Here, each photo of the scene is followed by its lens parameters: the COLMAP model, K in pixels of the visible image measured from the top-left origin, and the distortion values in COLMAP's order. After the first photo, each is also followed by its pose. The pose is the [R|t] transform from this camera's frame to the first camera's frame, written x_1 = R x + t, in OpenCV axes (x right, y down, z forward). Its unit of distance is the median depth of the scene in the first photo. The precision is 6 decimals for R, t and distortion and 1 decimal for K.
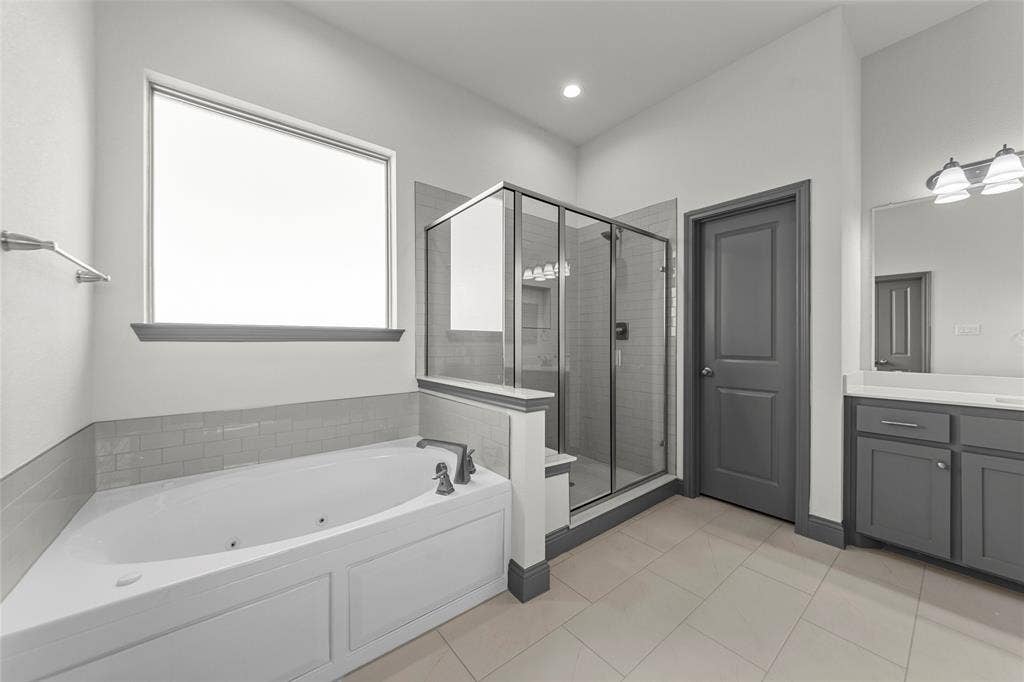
lens RADIAL K [[365.2, 0, 512.0], [0, 365.2, 340.4], [0, 0, 1]] dist [0.002655, 0.000098]
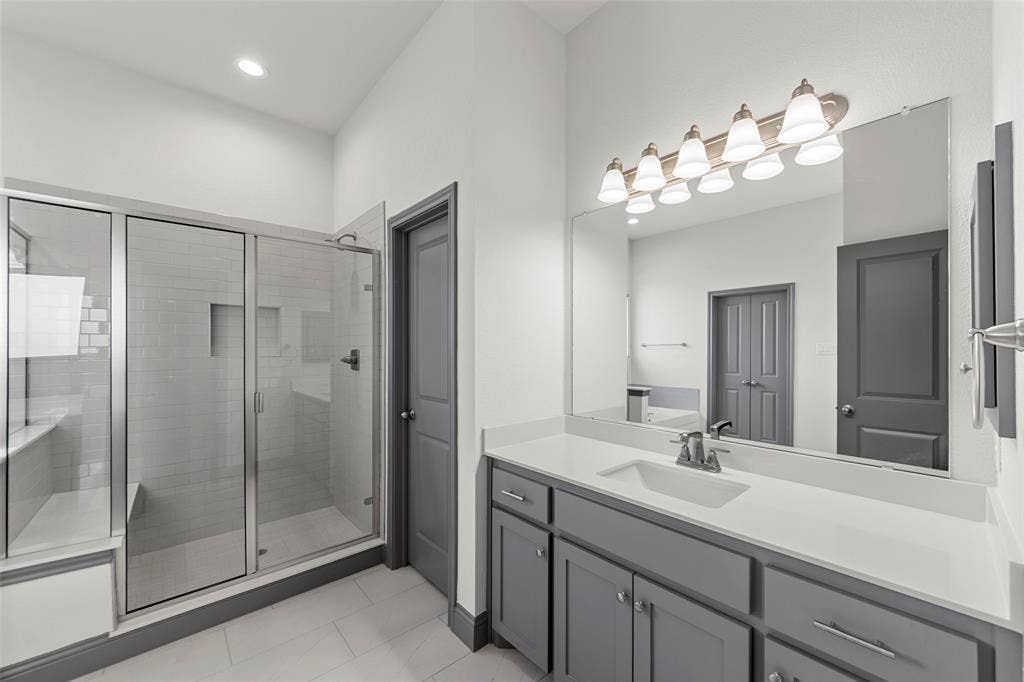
lens RADIAL K [[393.4, 0, 511.3], [0, 393.4, 346.0], [0, 0, 1]] dist [0.001857, 0.000199]
pose [[0.999334, -0.004495, 0.036209, 0.834432], [0.004454, 0.999989, 0.001224, -0.077245], [-0.036214, -0.001062, 0.999343, 0.128382]]
